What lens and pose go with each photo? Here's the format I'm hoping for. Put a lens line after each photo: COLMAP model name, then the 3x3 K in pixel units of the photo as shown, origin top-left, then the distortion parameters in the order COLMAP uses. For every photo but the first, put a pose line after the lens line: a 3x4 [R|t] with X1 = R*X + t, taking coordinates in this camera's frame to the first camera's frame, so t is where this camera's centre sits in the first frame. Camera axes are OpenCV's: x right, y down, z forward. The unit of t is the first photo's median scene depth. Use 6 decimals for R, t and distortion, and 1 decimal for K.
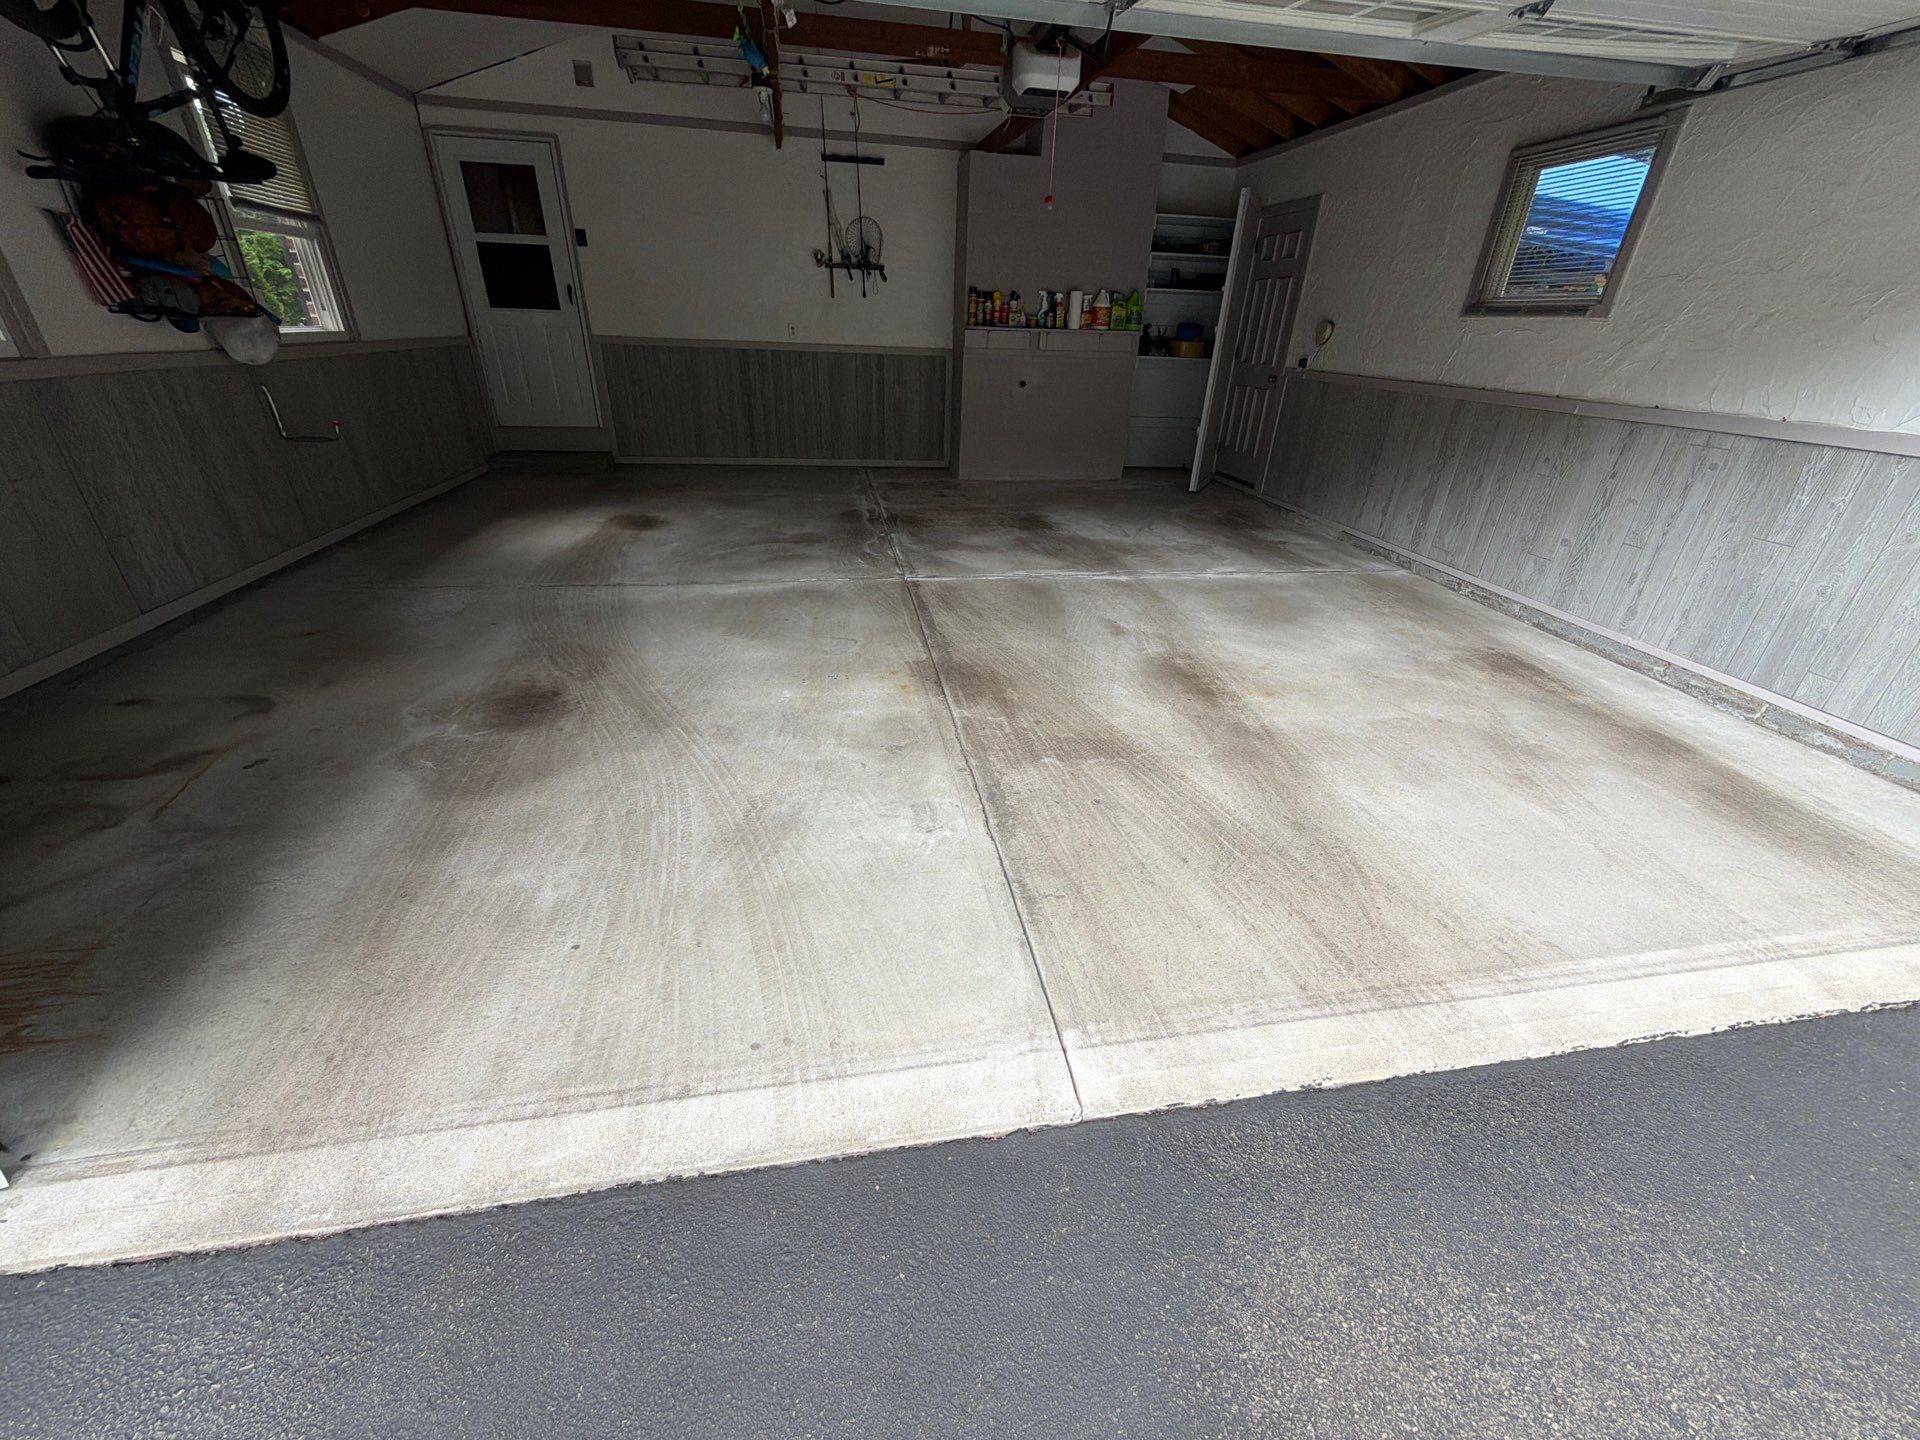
lens RADIAL K [[762.7, 0, 960.0], [0, 762.7, 720.0], [0, 0, 1]] dist [0.000654, -0.000171]
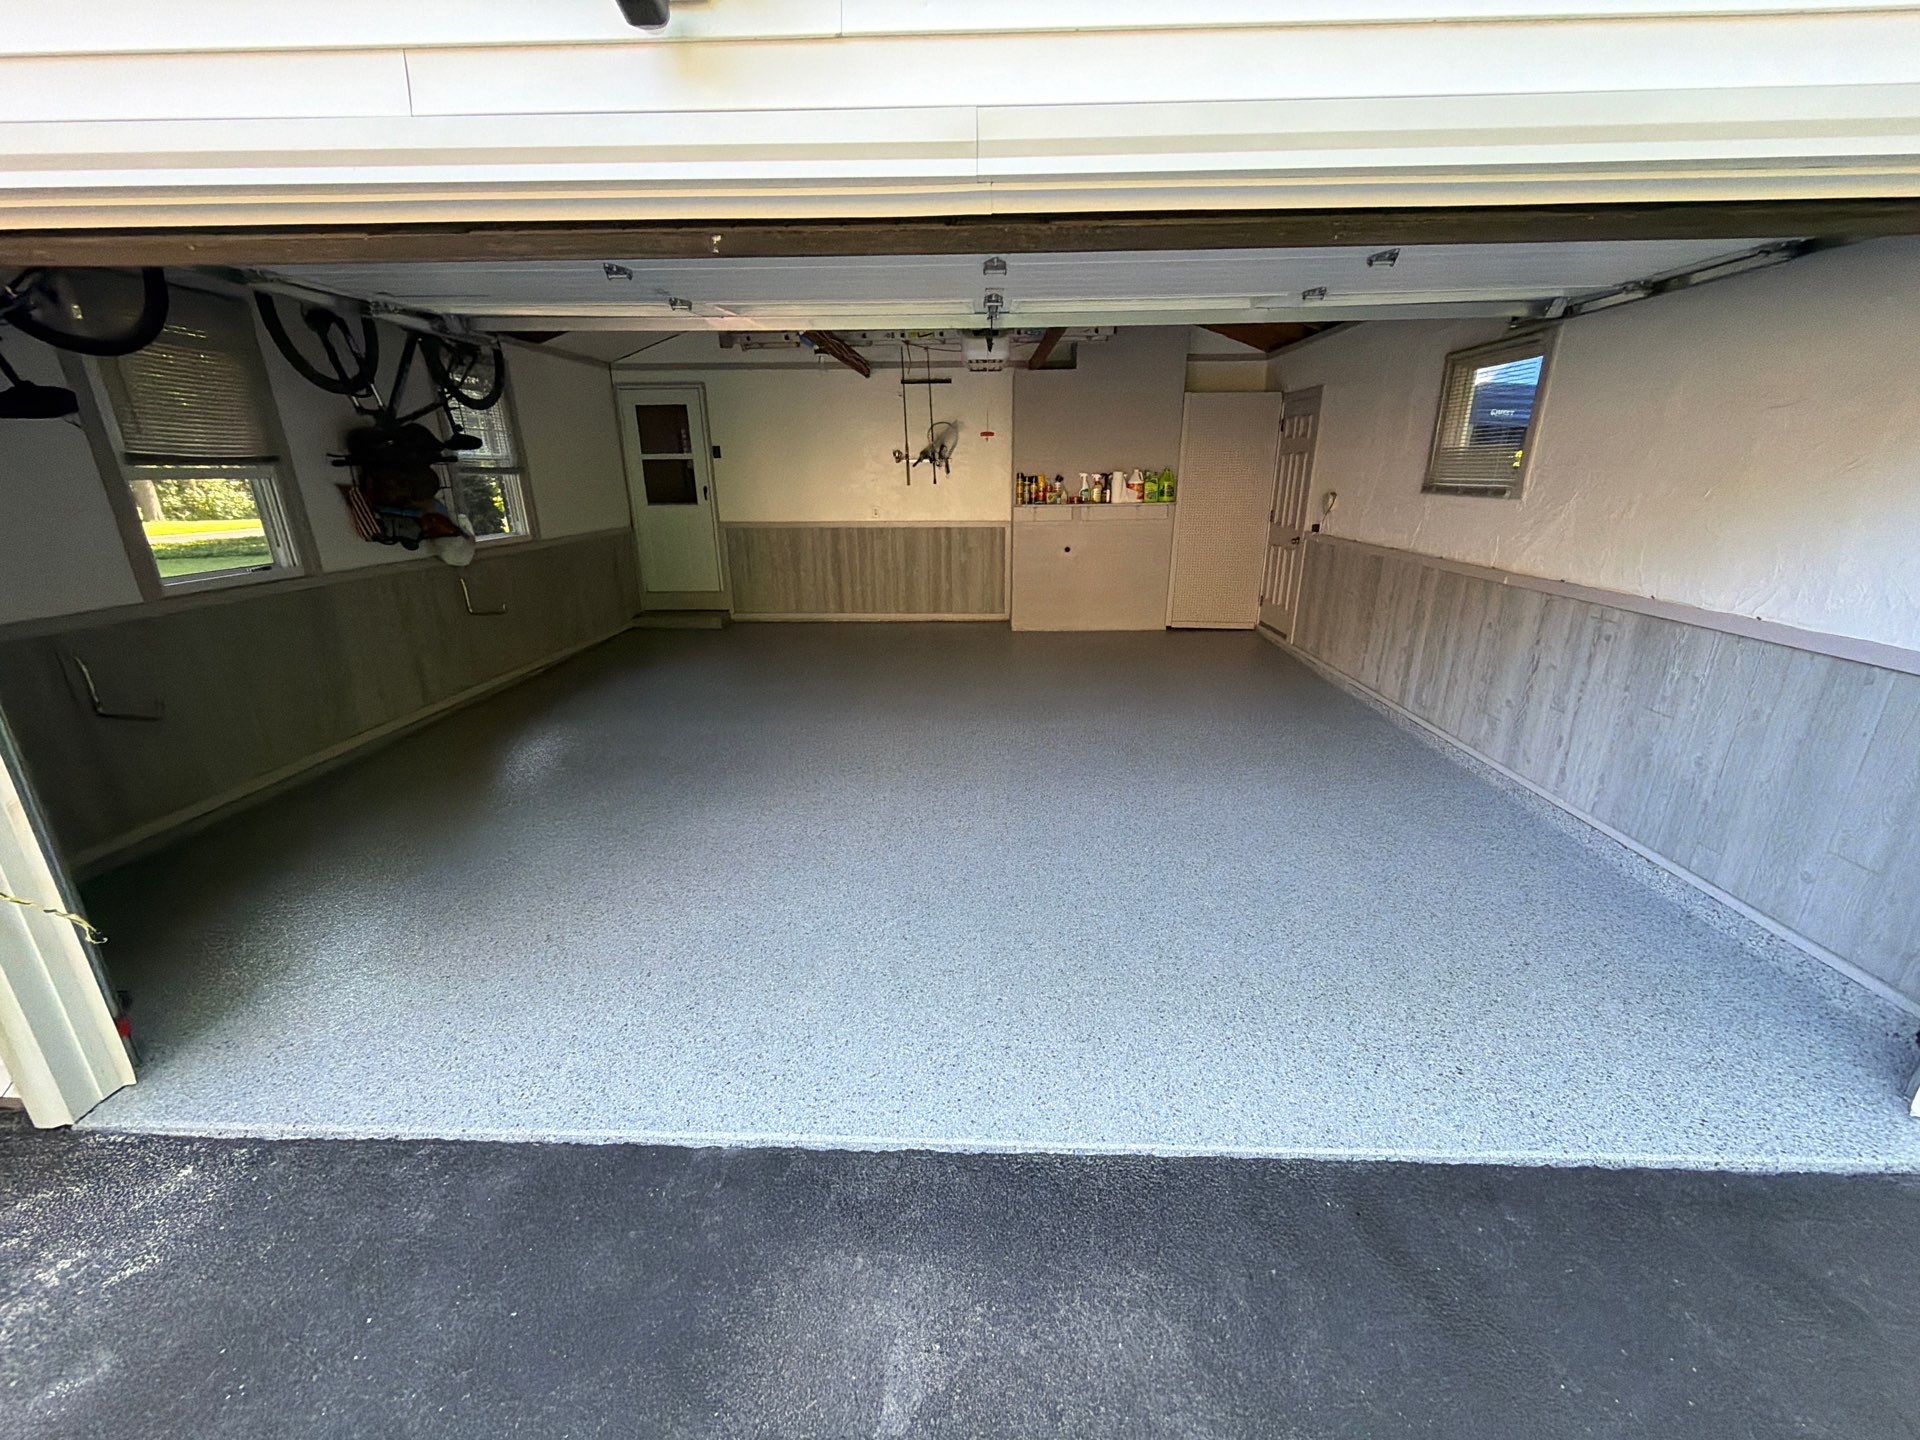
lens RADIAL K [[762.7, 0, 960.0], [0, 762.7, 720.0], [0, 0, 1]] dist [0.000654, -0.000171]
pose [[0.977892, 0.022123, -0.207938, 0.270290], [-0.056201, 0.985607, -0.159438, -0.006114], [0.201418, 0.167599, 0.965060, -0.123736]]
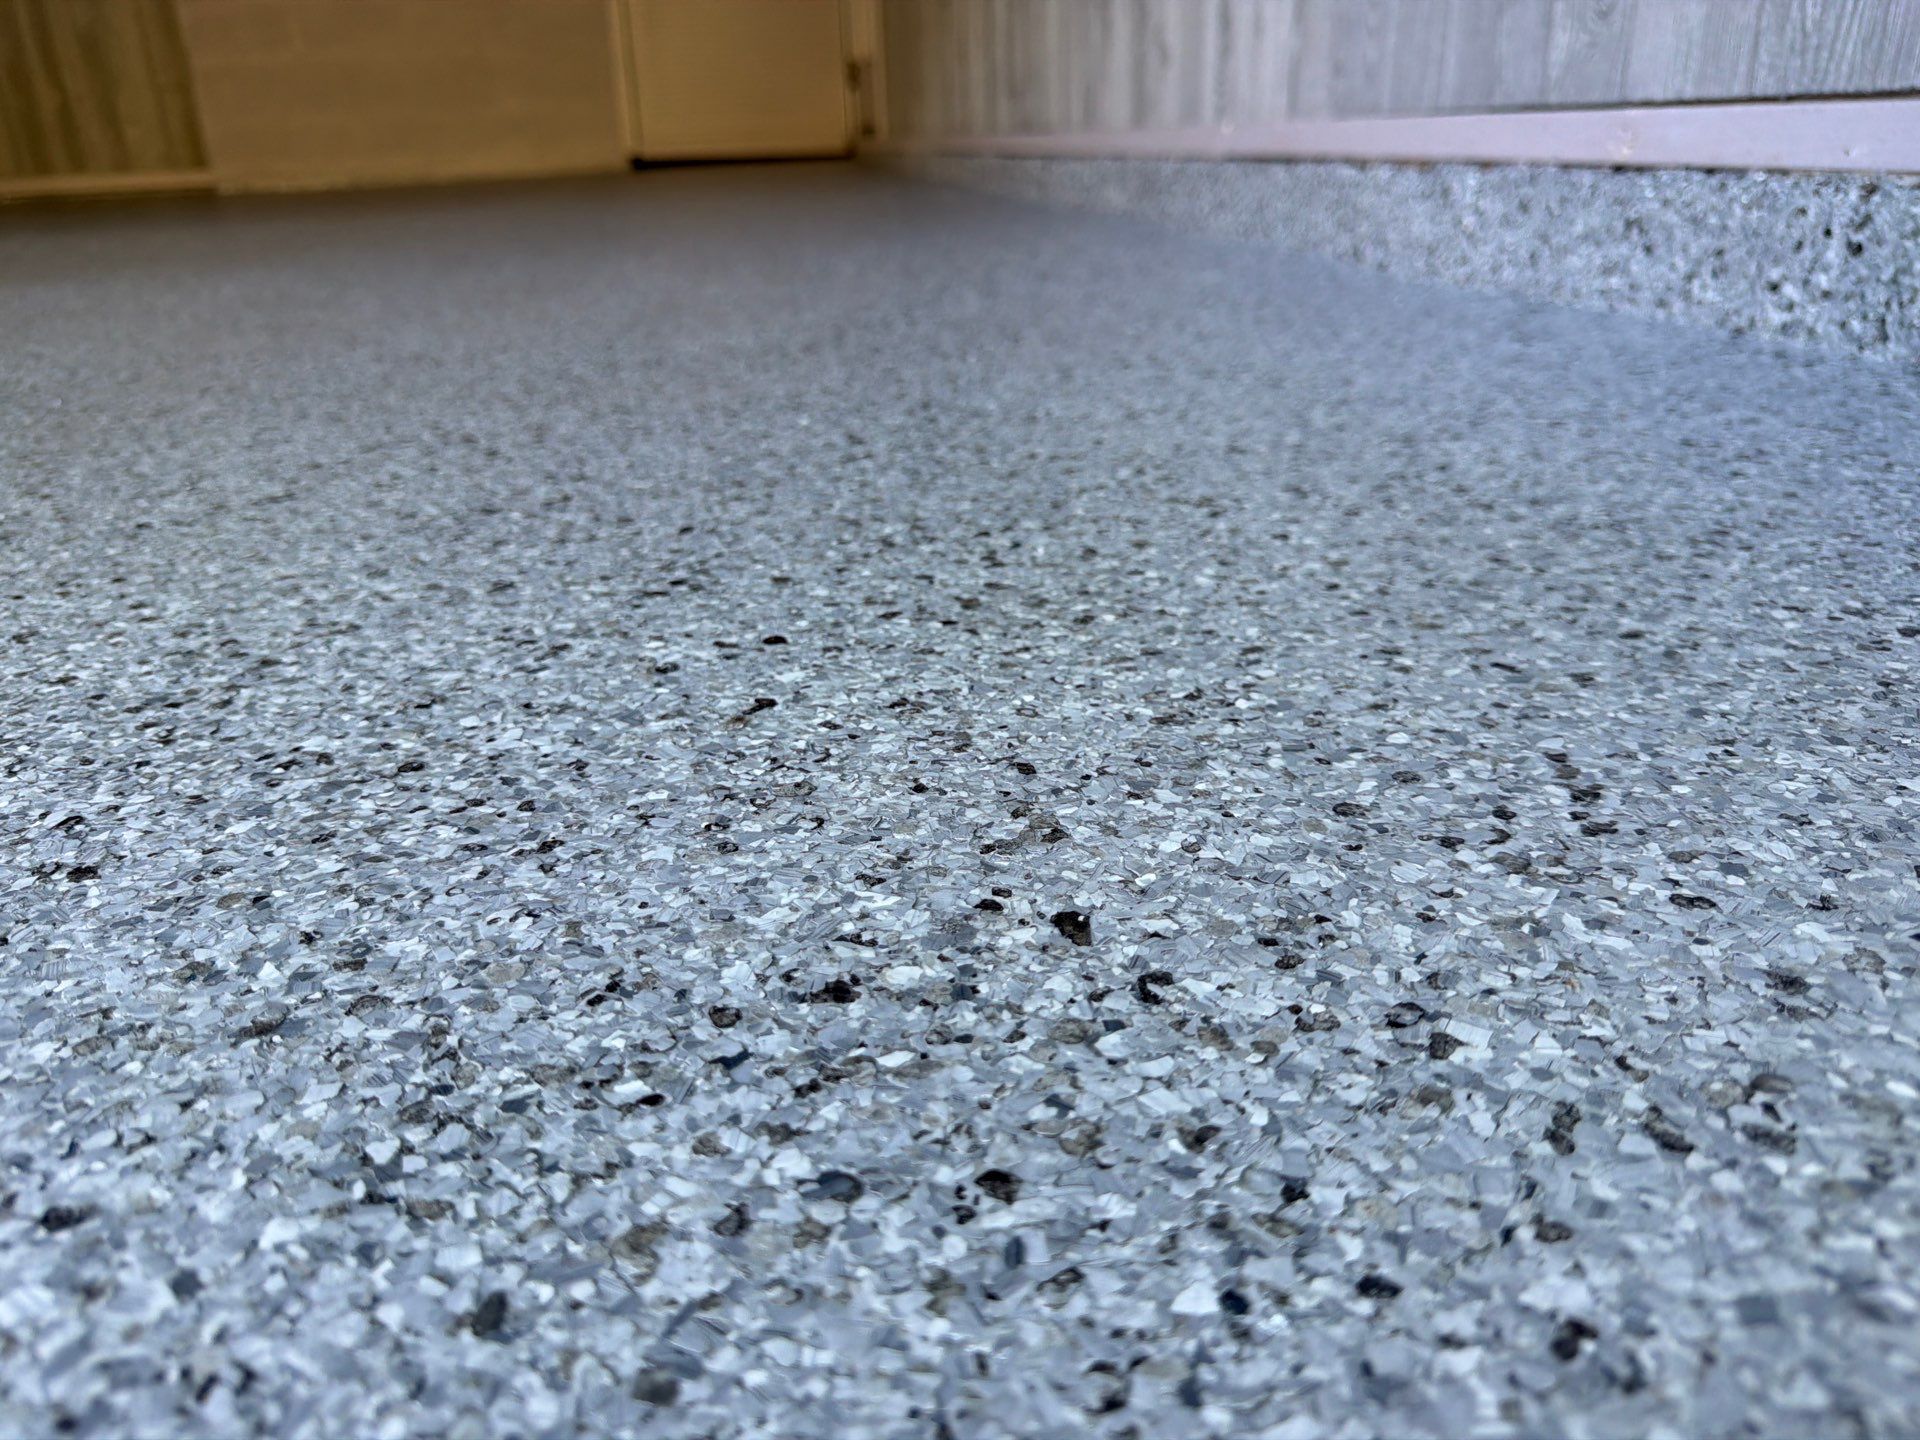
lens RADIAL K [[1341.2, 0, 956.5], [0, 1341.2, 737.4], [0, 0, 1]] dist [0.077142, -0.123520]
pose [[0.996910, -0.072534, -0.030164, 0.678371], [0.069970, 0.994434, -0.078769, 0.113347], [0.035709, 0.076415, 0.996436, 0.511974]]
